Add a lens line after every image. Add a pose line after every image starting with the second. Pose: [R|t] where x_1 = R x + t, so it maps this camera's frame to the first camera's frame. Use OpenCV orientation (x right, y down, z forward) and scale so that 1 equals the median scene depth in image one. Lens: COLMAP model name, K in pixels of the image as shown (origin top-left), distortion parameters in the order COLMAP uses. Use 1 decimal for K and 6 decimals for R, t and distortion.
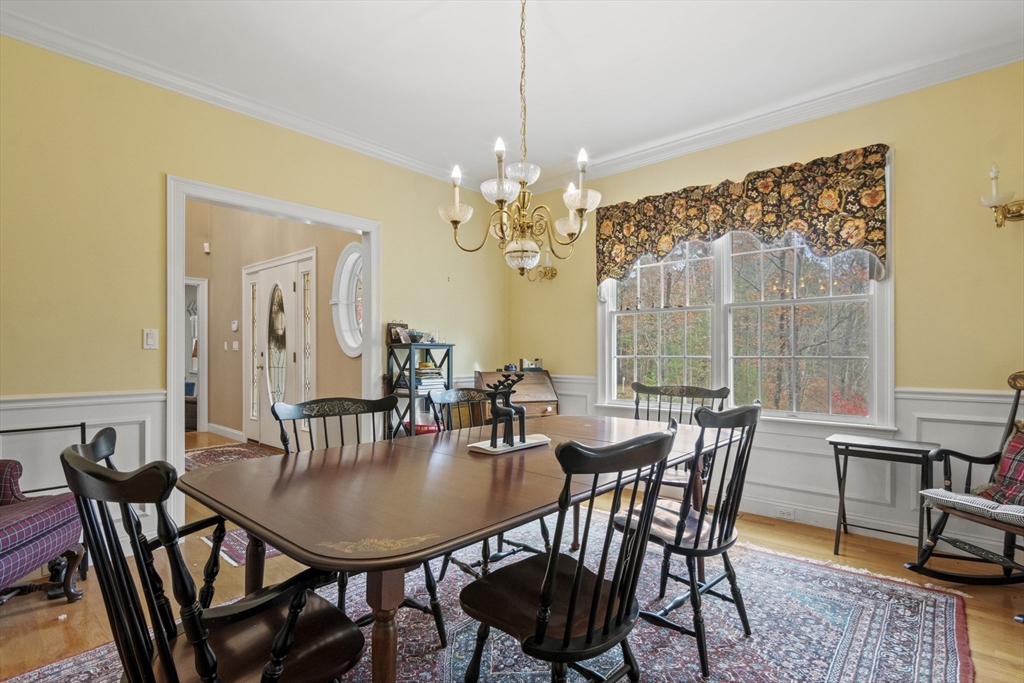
lens RADIAL K [[505.2, 0, 526.2], [0, 505.2, 335.9], [0, 0, 1]] dist [-0.000505, -0.000523]
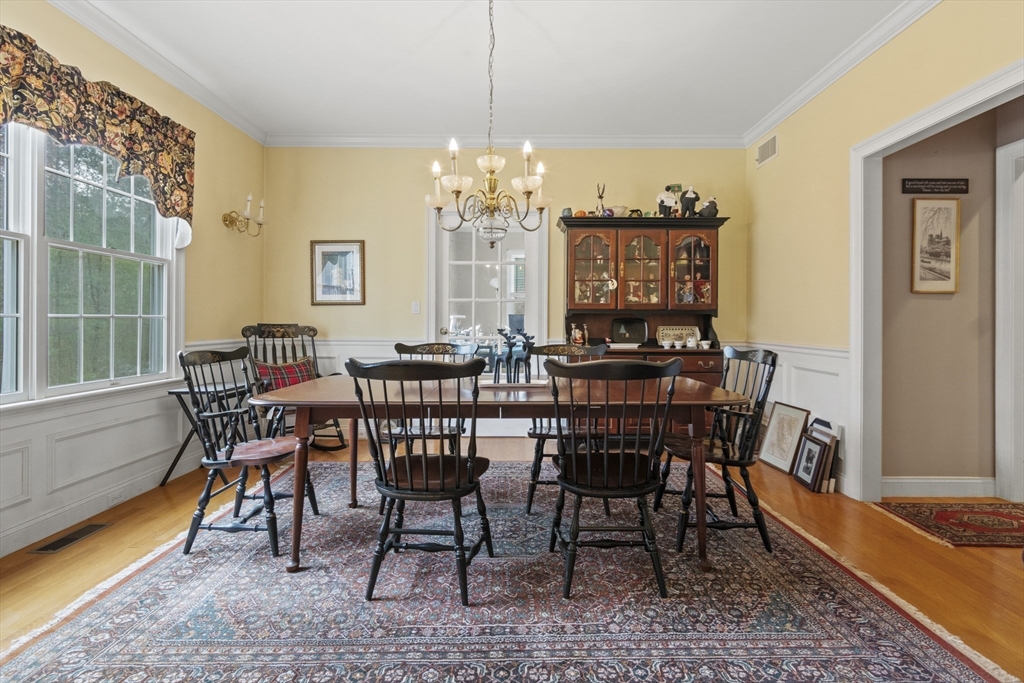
lens RADIAL K [[487.3, 0, 512.0], [0, 487.3, 341.5], [0, 0, 1]] dist [-0.001207, -0.000191]
pose [[-0.651346, -0.035274, 0.757961, -0.613702], [-0.026210, 0.999369, 0.023986, 0.051889], [-0.758328, -0.004243, -0.651859, 1.117018]]
